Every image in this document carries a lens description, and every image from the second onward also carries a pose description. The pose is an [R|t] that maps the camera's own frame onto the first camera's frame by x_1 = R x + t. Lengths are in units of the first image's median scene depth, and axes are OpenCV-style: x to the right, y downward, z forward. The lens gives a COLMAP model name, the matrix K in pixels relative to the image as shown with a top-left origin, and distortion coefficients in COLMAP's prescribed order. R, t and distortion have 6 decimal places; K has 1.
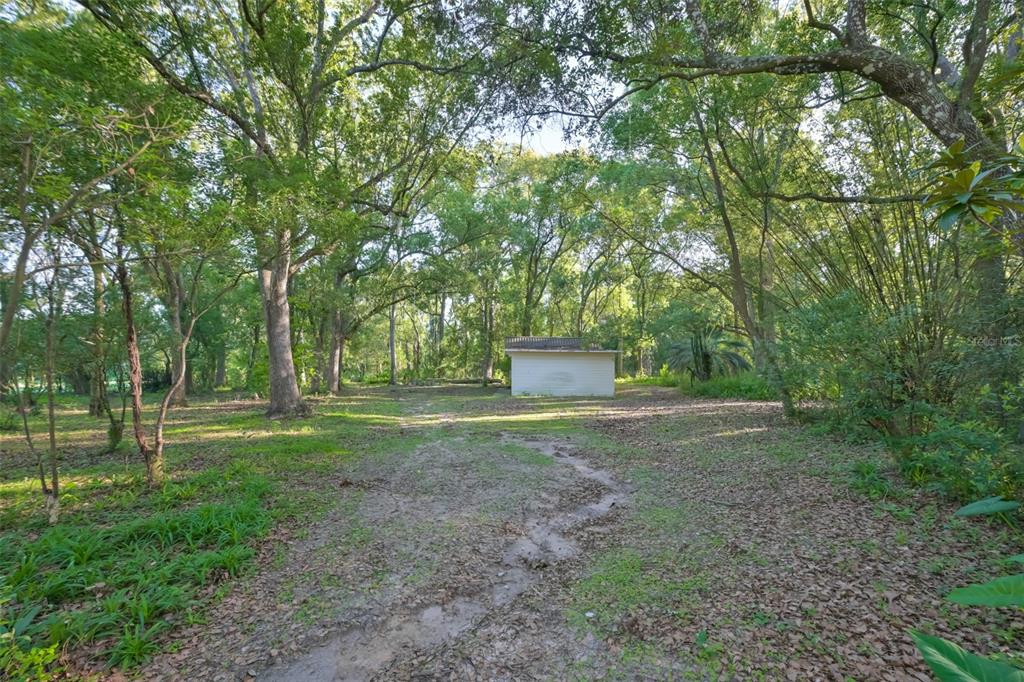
lens RADIAL K [[396.3, 0, 513.2], [0, 396.3, 347.1], [0, 0, 1]] dist [0.000642, 0.000196]
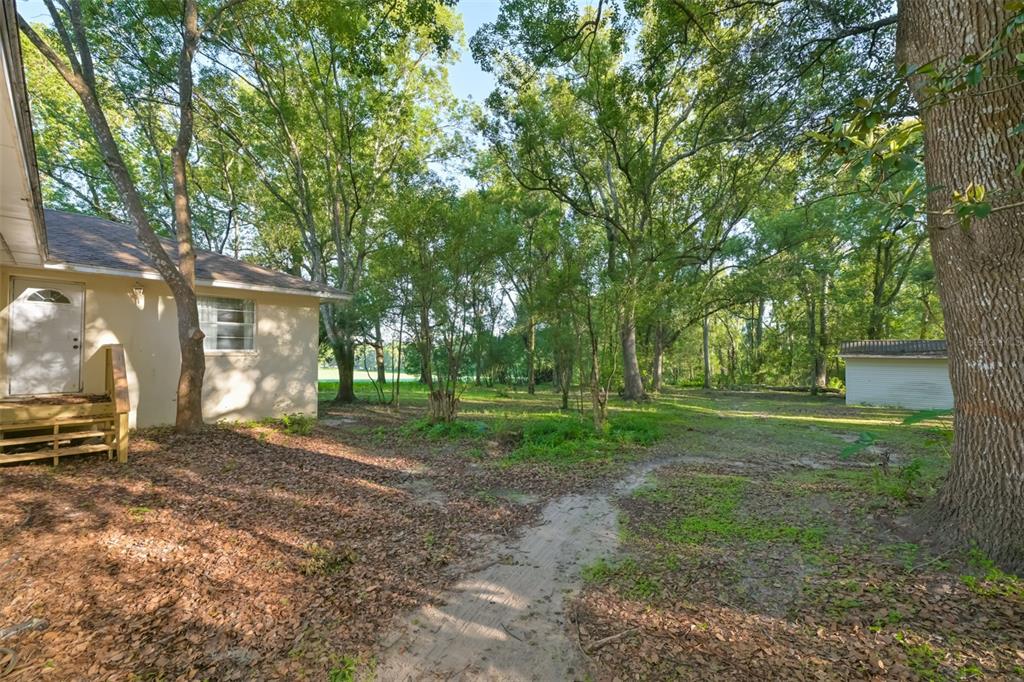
lens RADIAL K [[396.3, 0, 513.2], [0, 396.3, 347.1], [0, 0, 1]] dist [0.000642, 0.000196]
pose [[0.736814, -0.015785, -0.675911, 0.032738], [0.007799, 0.999859, -0.014849, -0.003652], [0.676050, 0.005669, 0.736834, -0.132297]]
